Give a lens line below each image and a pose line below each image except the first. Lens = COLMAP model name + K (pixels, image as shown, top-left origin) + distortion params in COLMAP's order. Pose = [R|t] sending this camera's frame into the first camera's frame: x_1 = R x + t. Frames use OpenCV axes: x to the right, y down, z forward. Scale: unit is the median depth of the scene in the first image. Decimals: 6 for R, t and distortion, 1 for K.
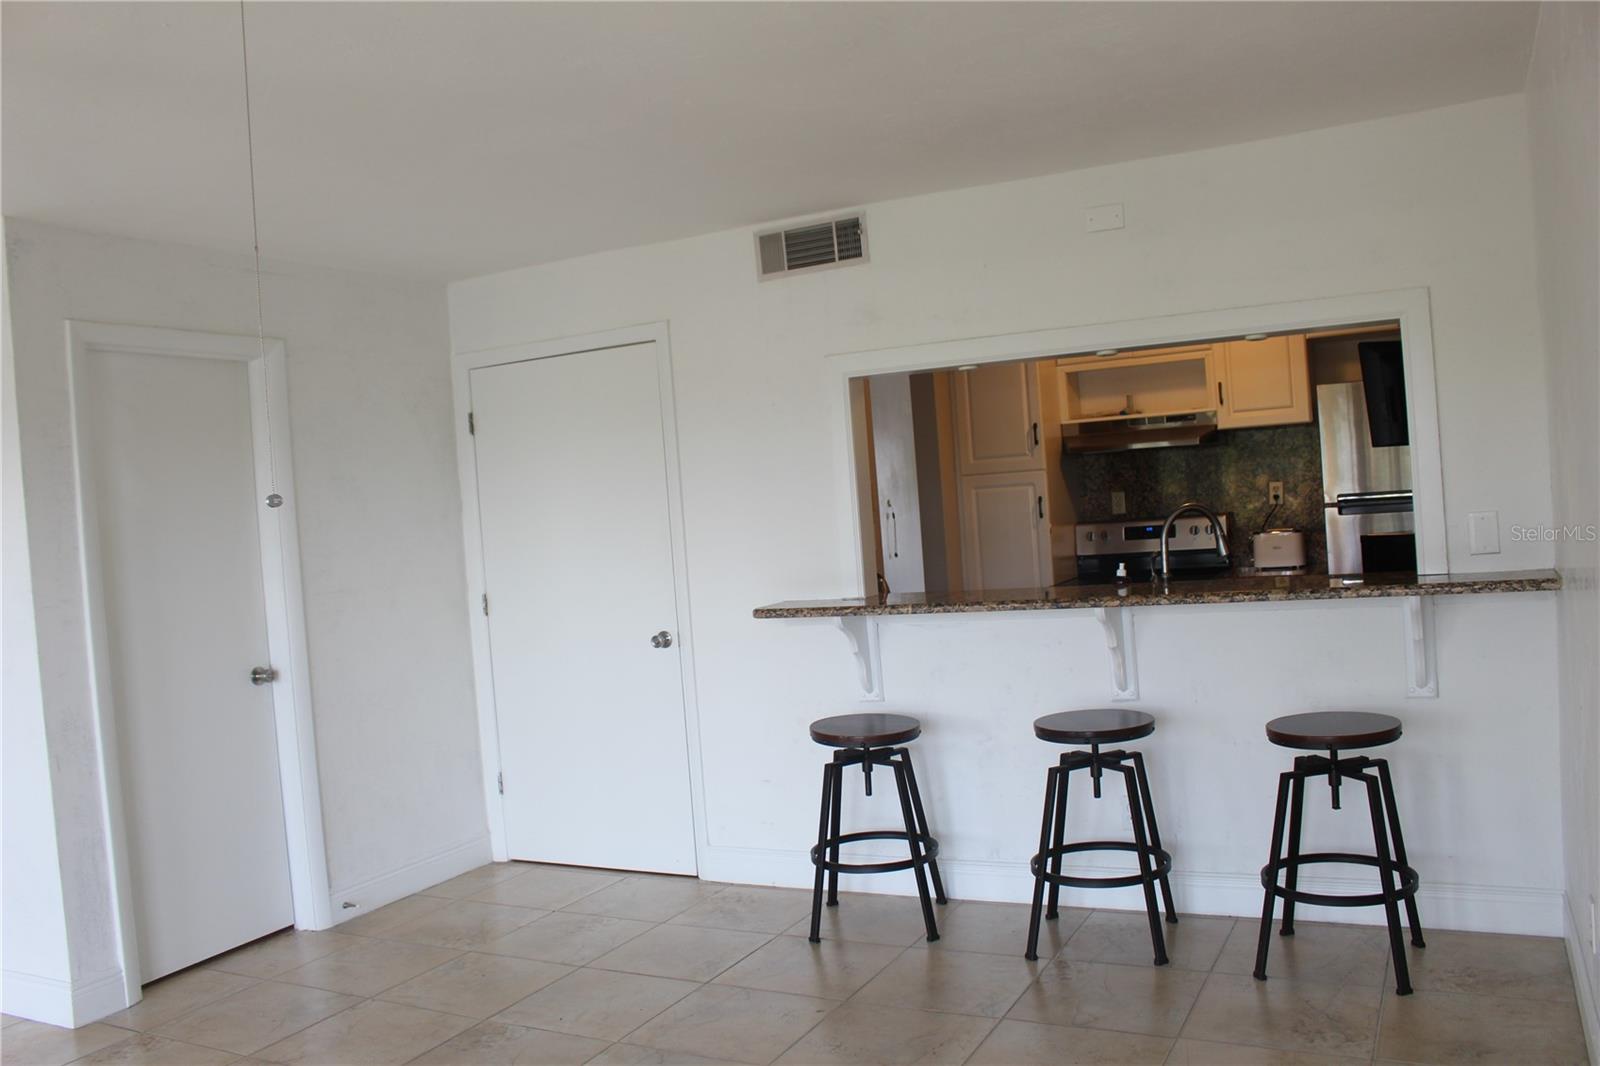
lens RADIAL K [[1377.9, 0, 800.0], [0, 1377.9, 533.0], [0, 0, 1]] dist [-0.113821, 0.006432]
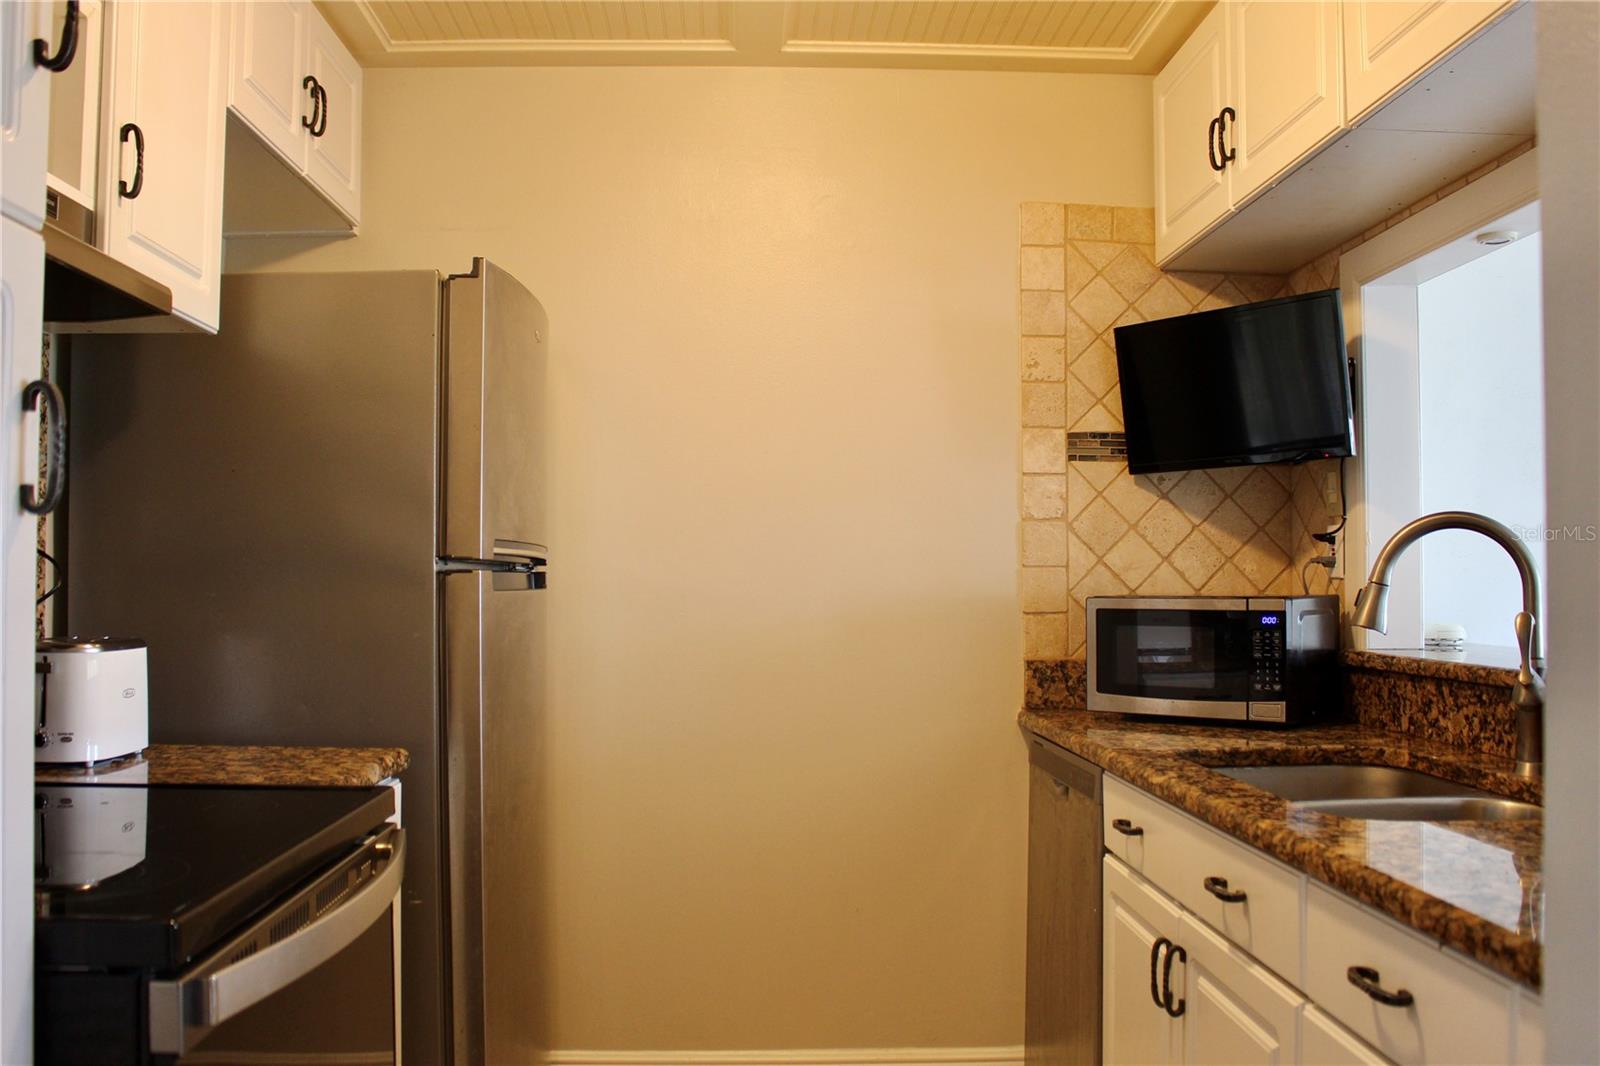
lens RADIAL K [[1393.4, 0, 804.3], [0, 1393.4, 553.2], [0, 0, 1]] dist [-0.152741, 0.099924]
pose [[-0.475249, 0.089185, 0.875320, -0.002130], [0.051113, 0.995968, -0.073726, 0.009256], [-0.878365, 0.009702, -0.477891, 0.988652]]
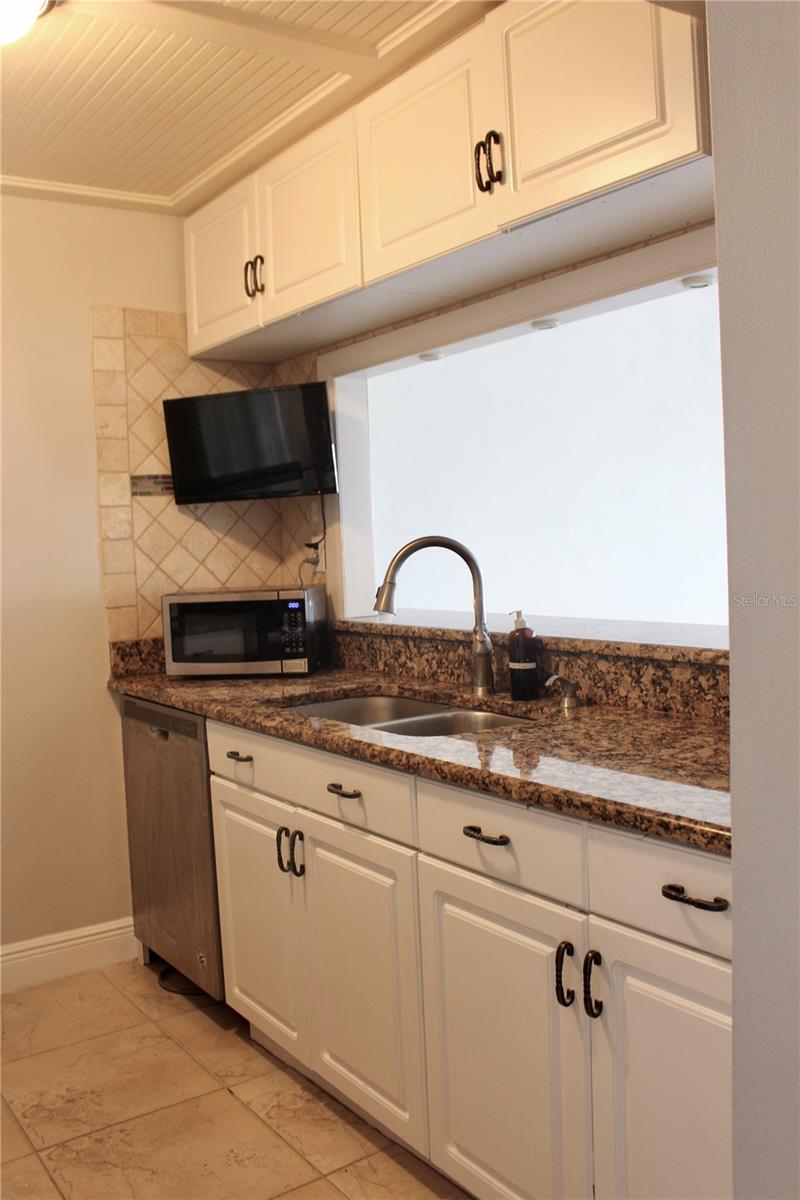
lens RADIAL K [[1045.1, 0, 400.0], [0, 1045.1, 600.0], [0, 0, 1]] dist [-0.152741, 0.099924]
pose [[-0.869721, 0.080087, 0.487003, 0.026980], [0.114961, 0.992478, 0.042093, -0.013244], [-0.479969, 0.092596, -0.872385, 1.064388]]
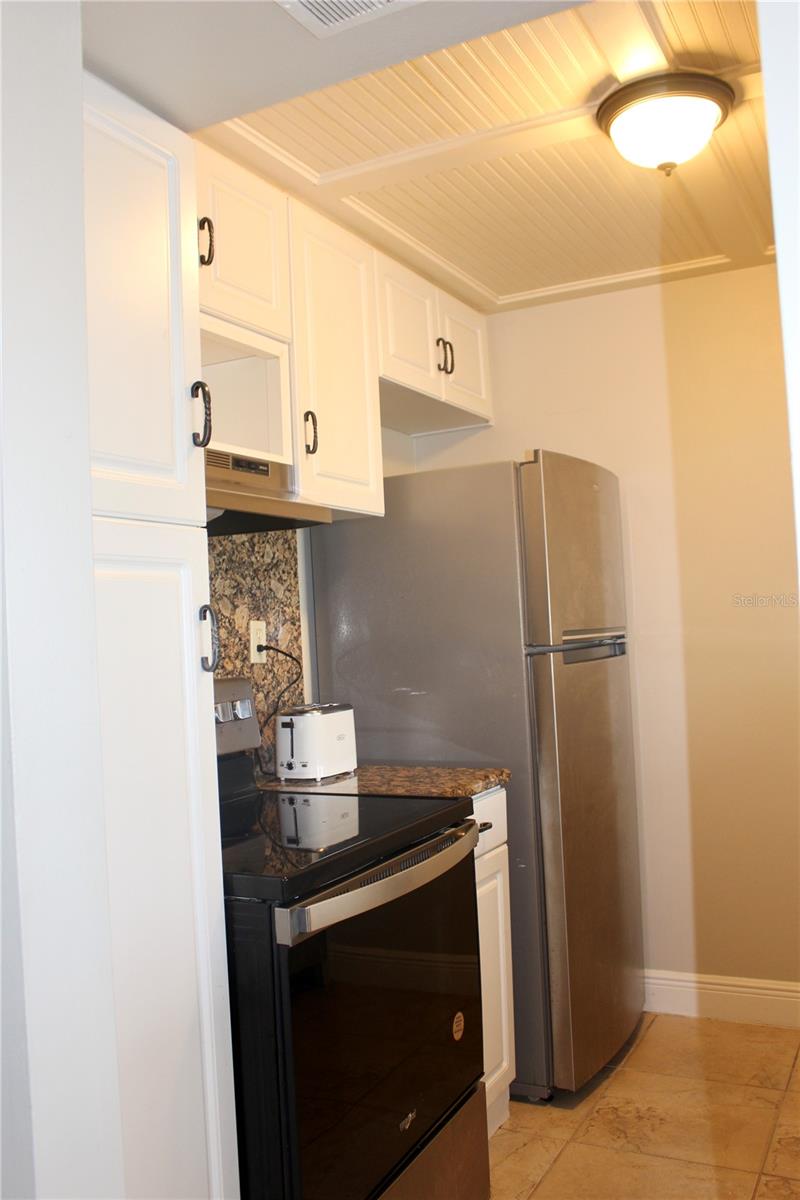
lens RADIAL K [[1045.1, 0, 400.0], [0, 1045.1, 600.0], [0, 0, 1]] dist [-0.152741, 0.099924]
pose [[0.024201, 0.097962, 0.994896, -0.064295], [0.068510, 0.992685, -0.099411, -0.000702], [-0.997357, 0.070566, 0.017312, 0.943603]]
